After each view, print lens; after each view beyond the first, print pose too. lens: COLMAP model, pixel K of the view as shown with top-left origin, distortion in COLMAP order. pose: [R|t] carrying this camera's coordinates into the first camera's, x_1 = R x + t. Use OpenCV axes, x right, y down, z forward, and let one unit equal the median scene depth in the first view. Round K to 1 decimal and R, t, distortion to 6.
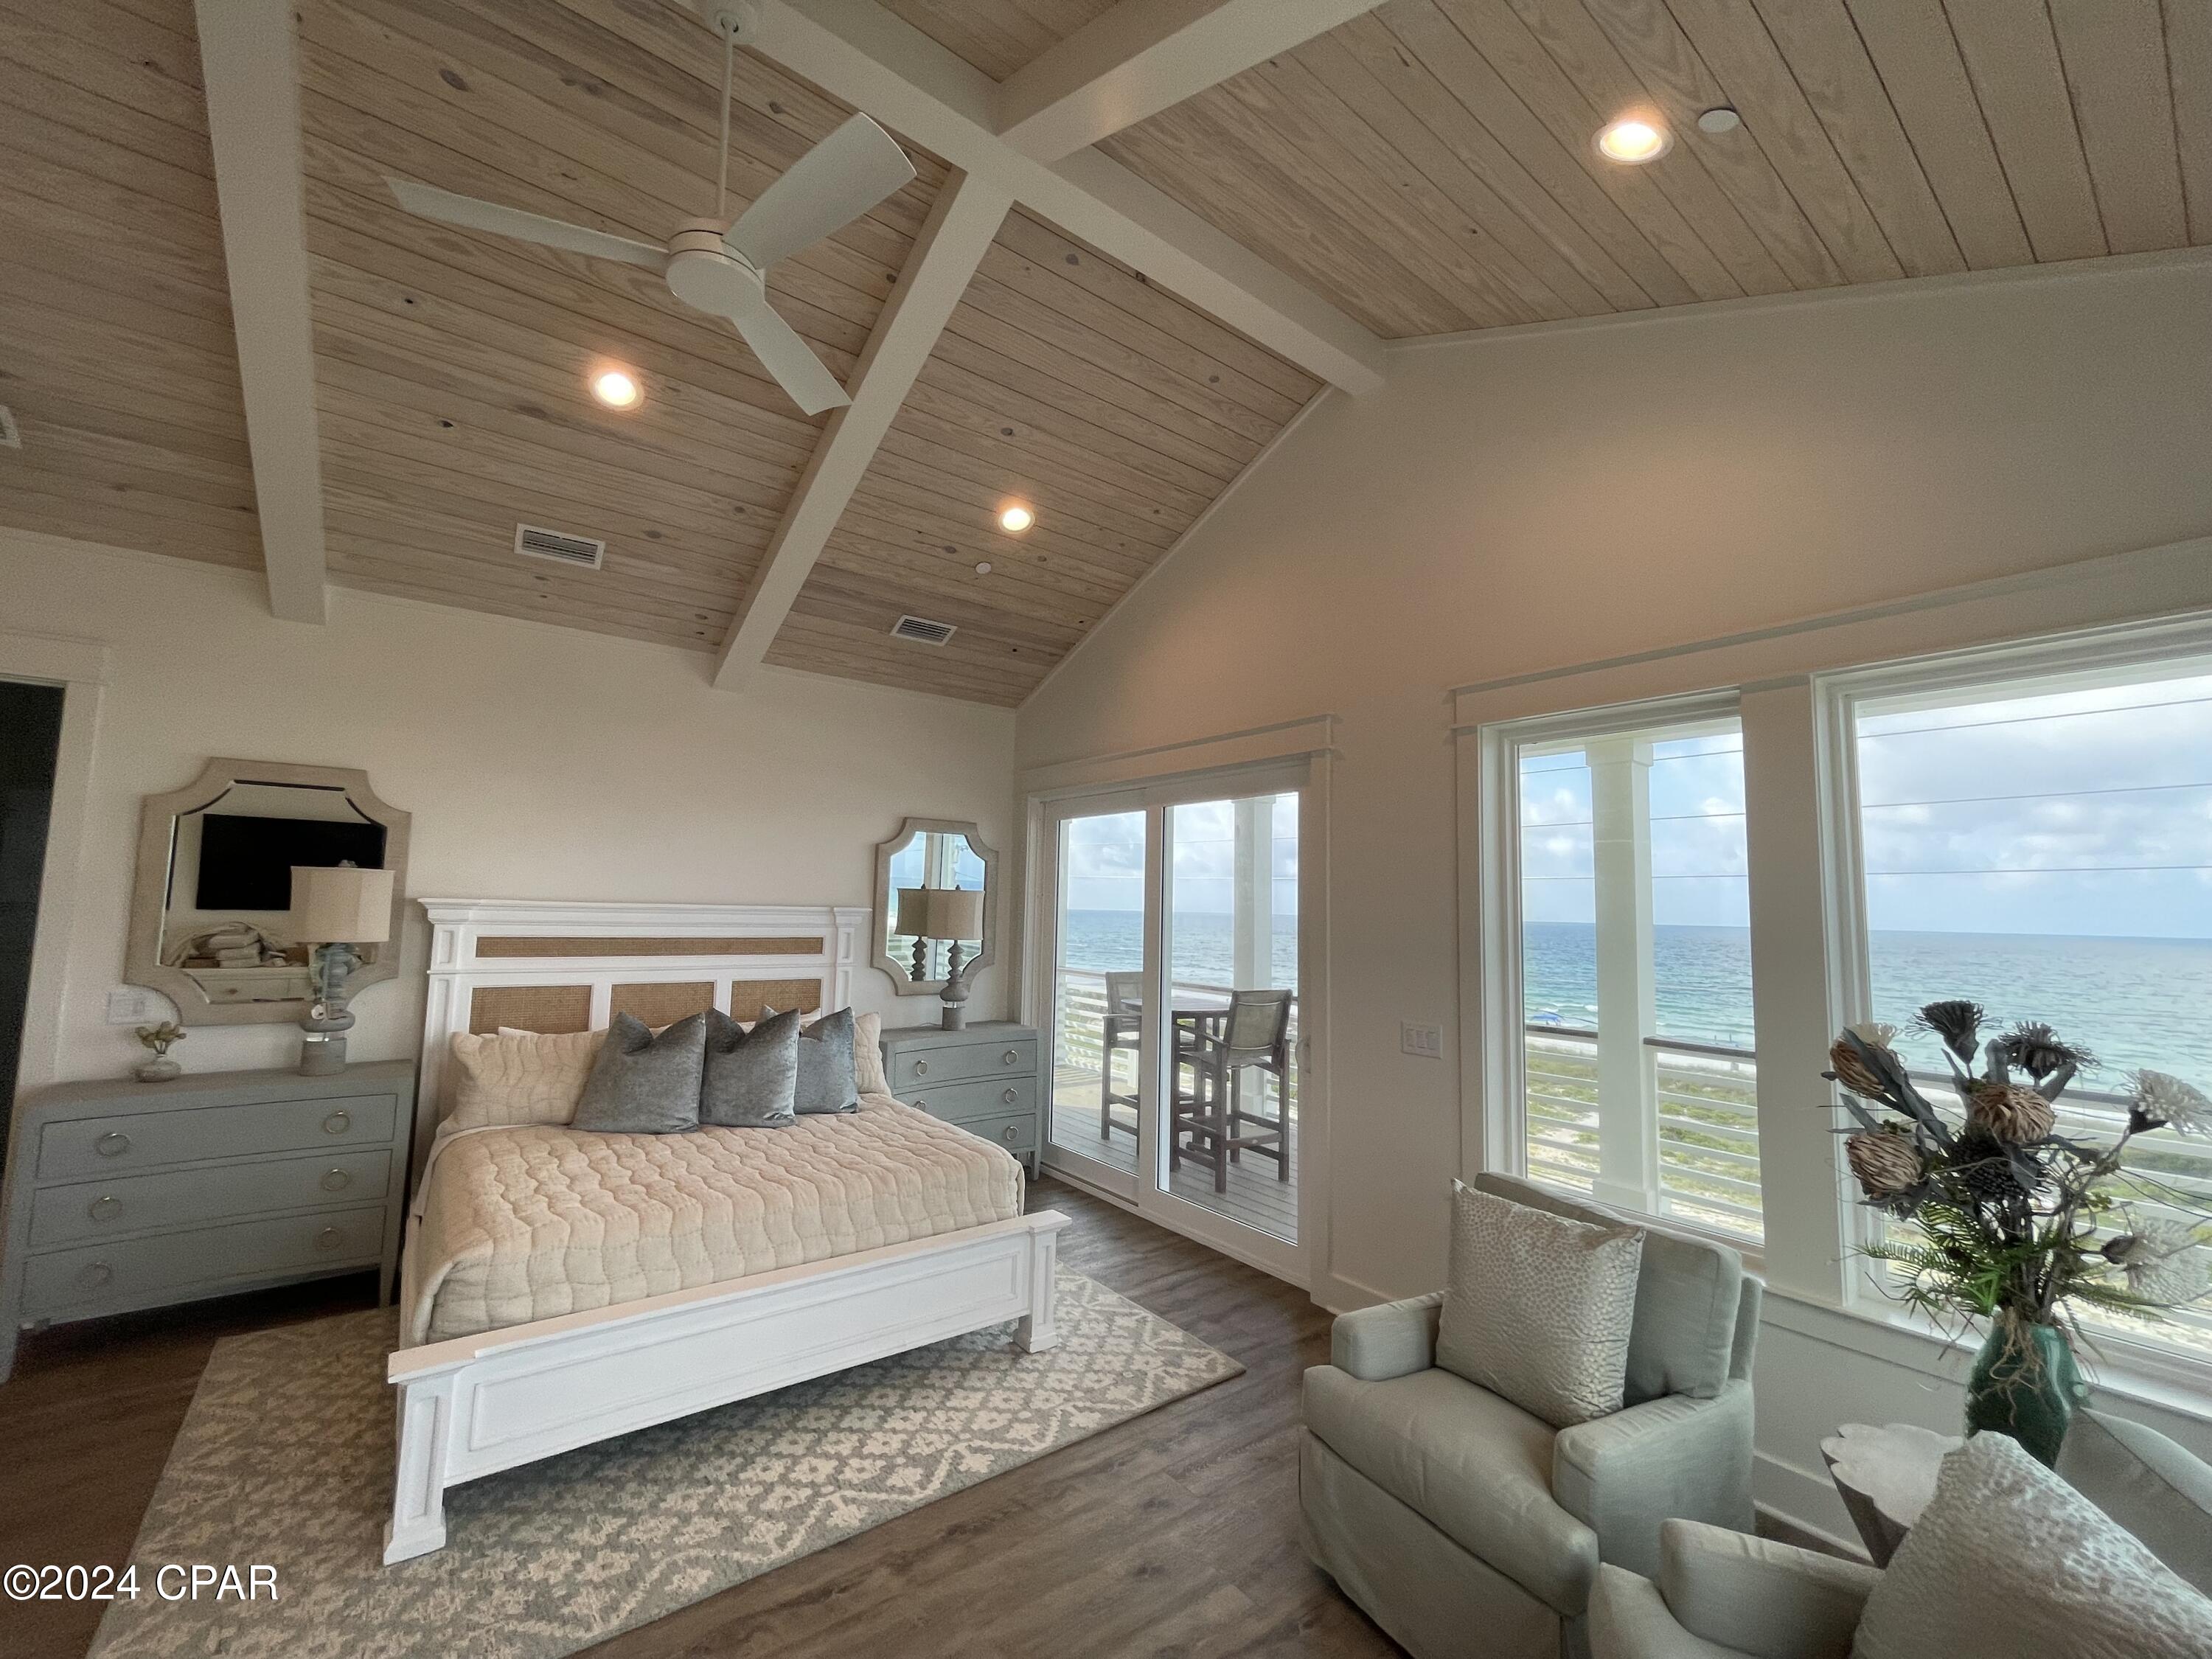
lens RADIAL K [[897.0, 0, 1091.8], [0, 897.0, 824.3], [0, 0, 1]] dist [-0.000089, 0.000936]
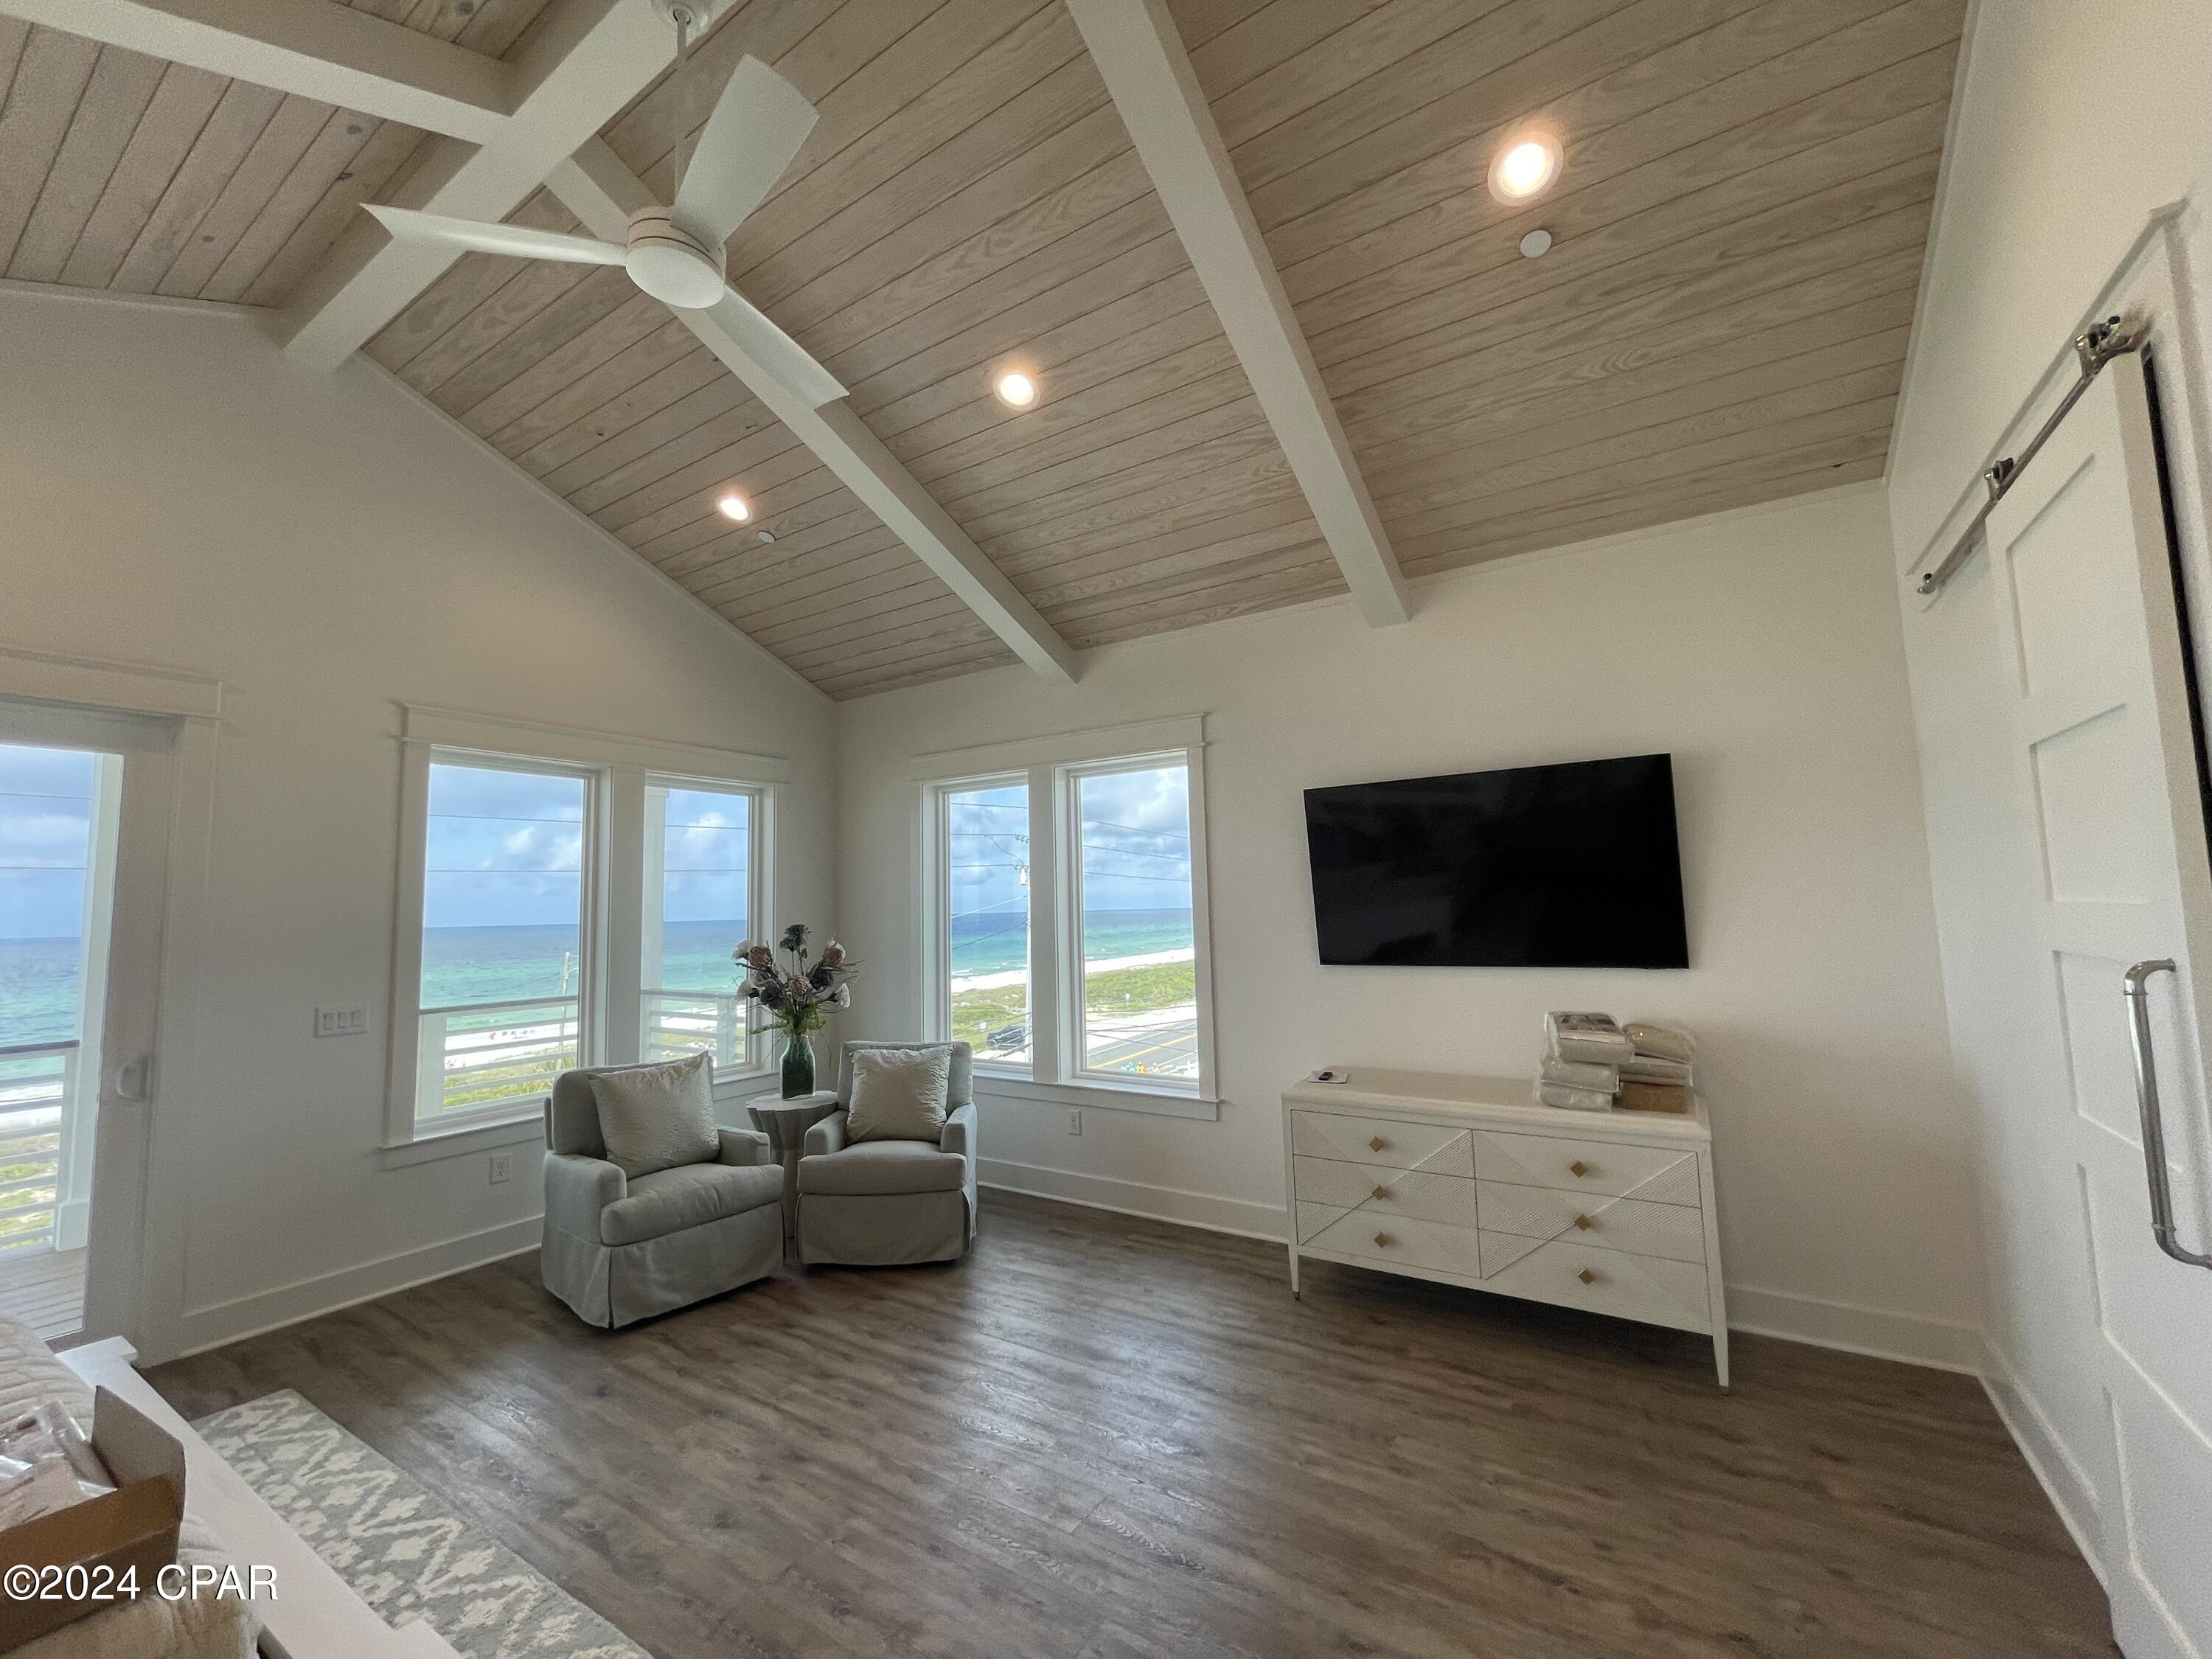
lens RADIAL K [[897.0, 0, 1100.7], [0, 897.0, 848.0], [0, 0, 1]] dist [-0.000089, 0.000936]
pose [[-0.342301, 0.047290, 0.938399, -1.010912], [-0.070307, 0.994644, -0.075770, 0.060282], [-0.936956, -0.091912, -0.337143, 0.575964]]
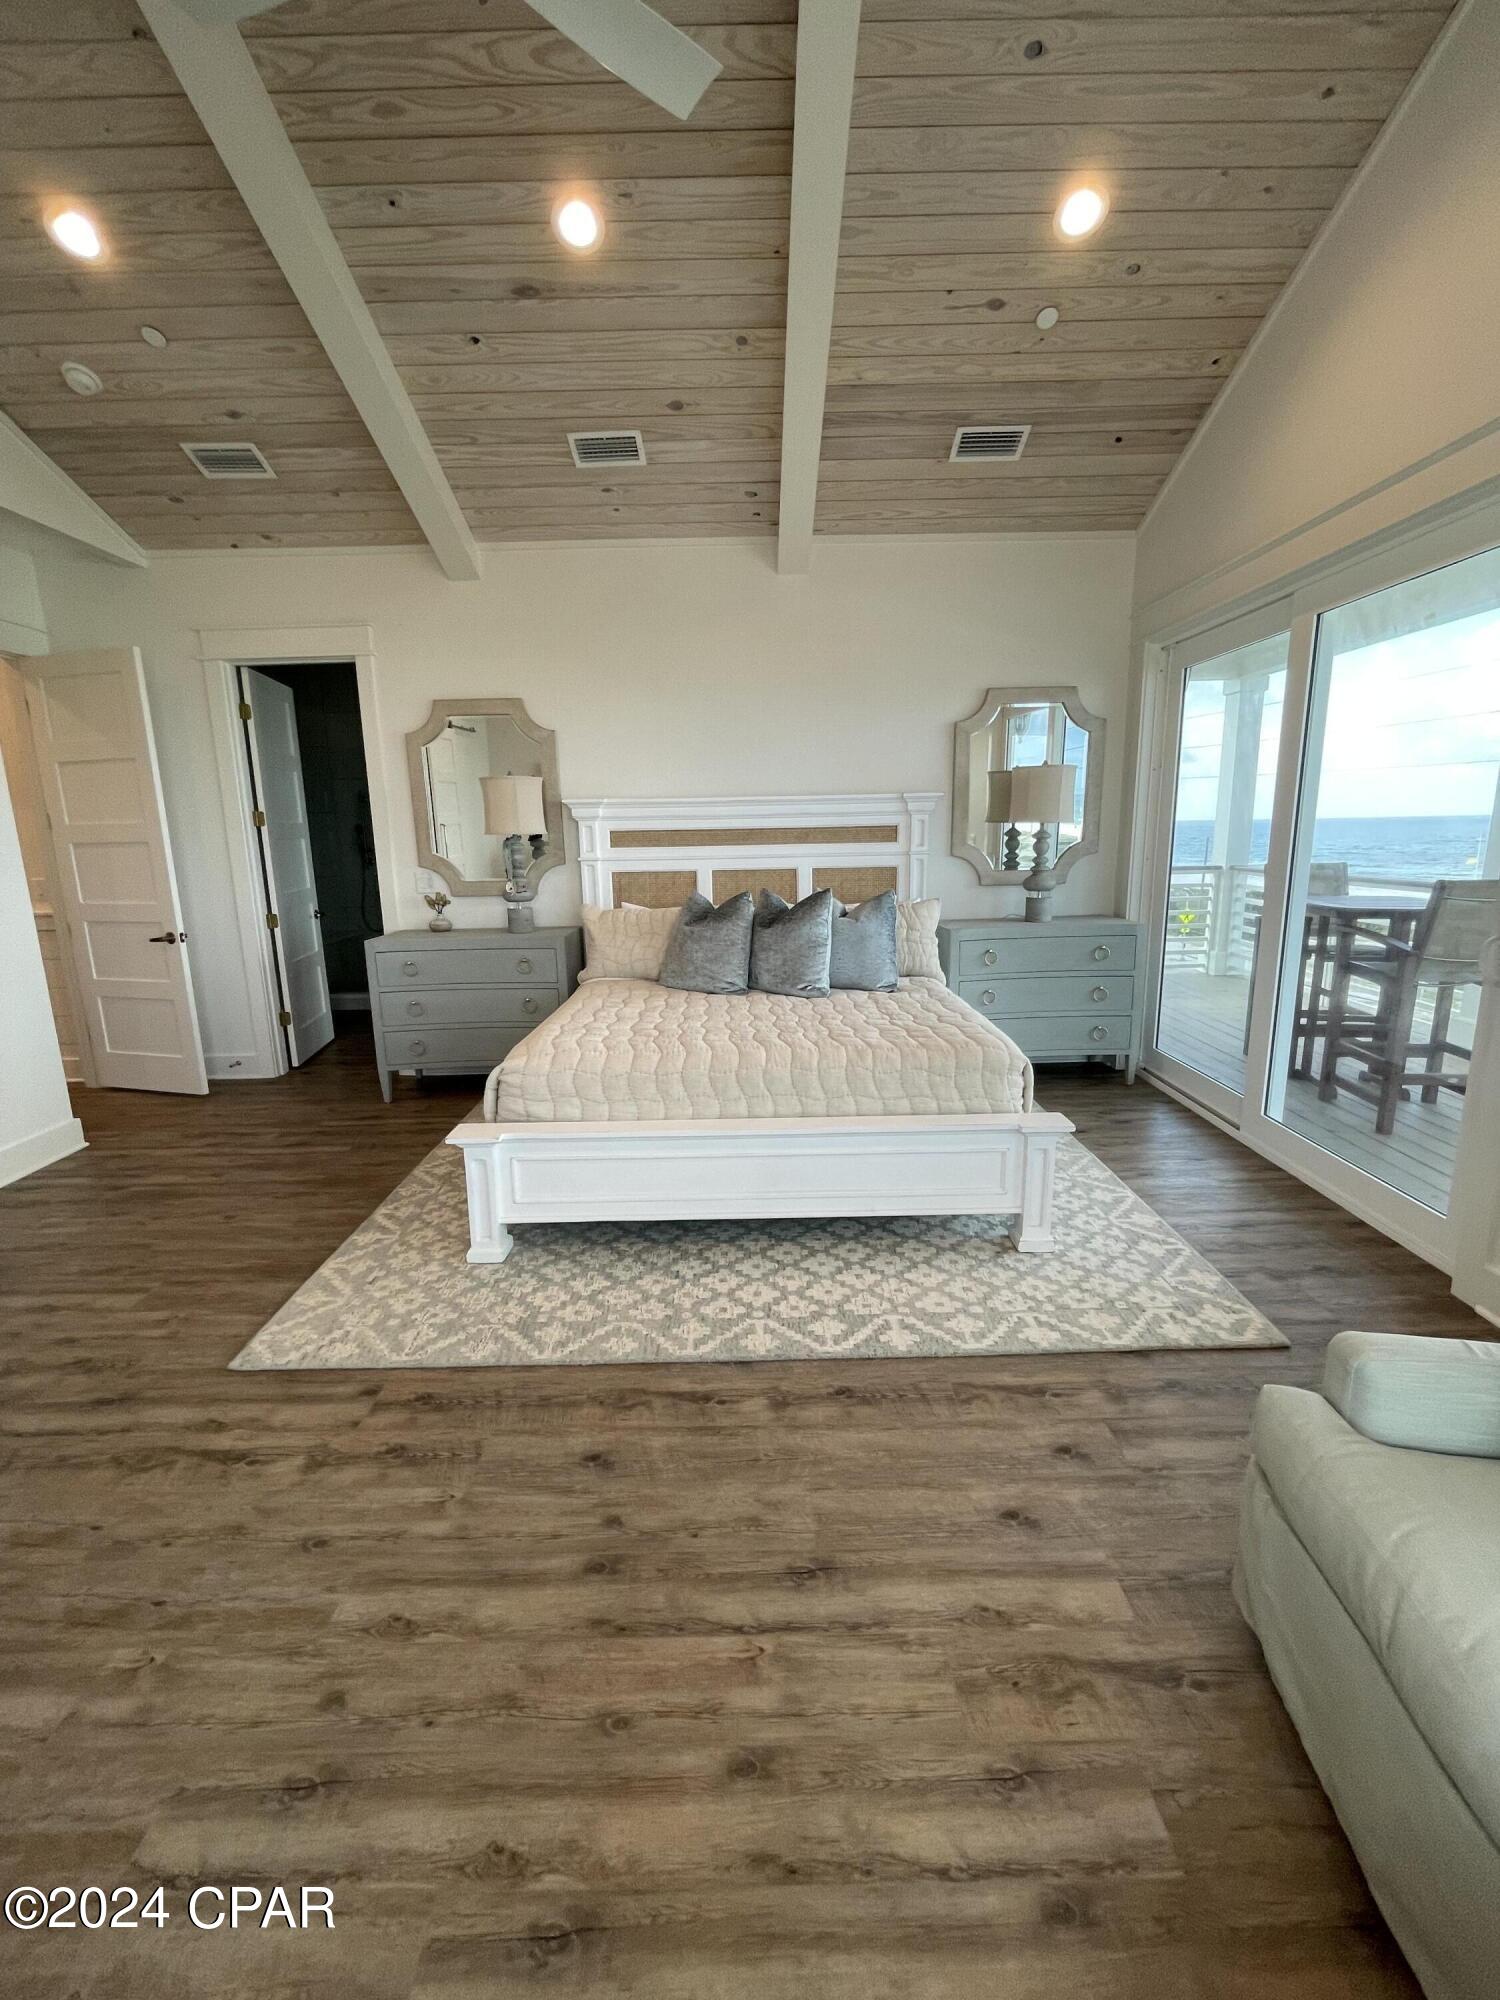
lens RADIAL K [[811.0, 0, 760.7], [0, 811.0, 986.2], [0, 0, 1]] dist [-0.000089, 0.000936]
pose [[0.800796, 0.074411, -0.594297, 0.197343], [0.095451, 0.963716, 0.249281, 0.093468], [0.591283, -0.256349, 0.764637, 0.277577]]
